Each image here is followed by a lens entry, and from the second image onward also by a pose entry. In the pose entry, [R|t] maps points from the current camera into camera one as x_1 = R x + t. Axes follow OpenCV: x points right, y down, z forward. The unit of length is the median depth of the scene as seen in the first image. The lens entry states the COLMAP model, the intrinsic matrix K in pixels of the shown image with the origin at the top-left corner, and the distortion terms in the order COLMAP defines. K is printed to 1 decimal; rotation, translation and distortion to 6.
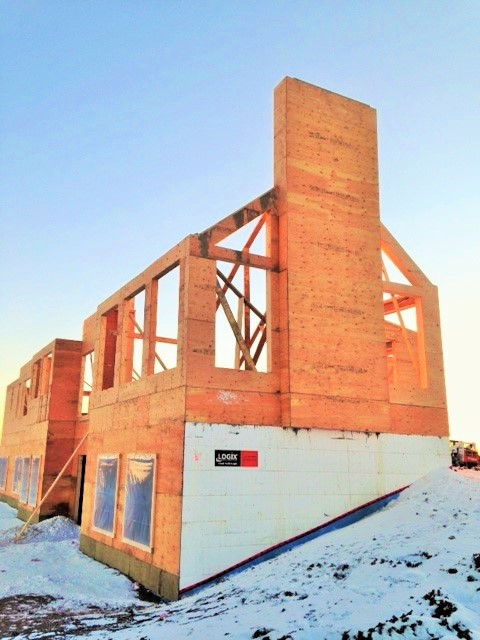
lens RADIAL K [[599.7, 0, 240.0], [0, 599.7, 320.0], [0, 0, 1]] dist [0.149464, 0.005324]
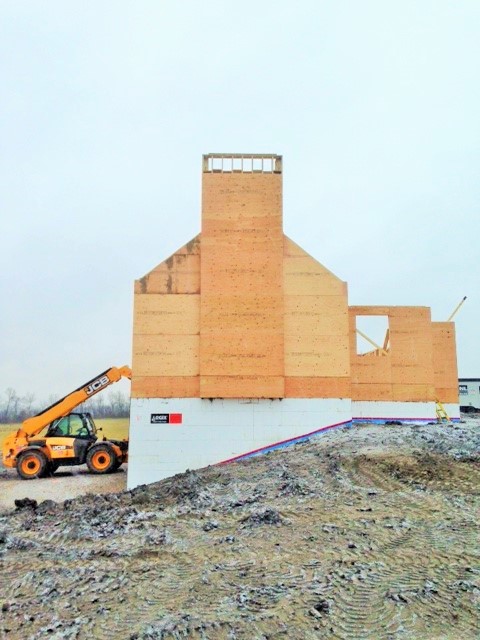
lens RADIAL K [[599.7, 0, 240.0], [0, 599.7, 320.0], [0, 0, 1]] dist [0.149464, 0.005324]
pose [[0.878325, -0.083852, -0.470653, 0.836702], [0.119761, 0.991699, 0.046813, -0.073151], [0.462821, -0.097482, 0.881076, -0.263792]]
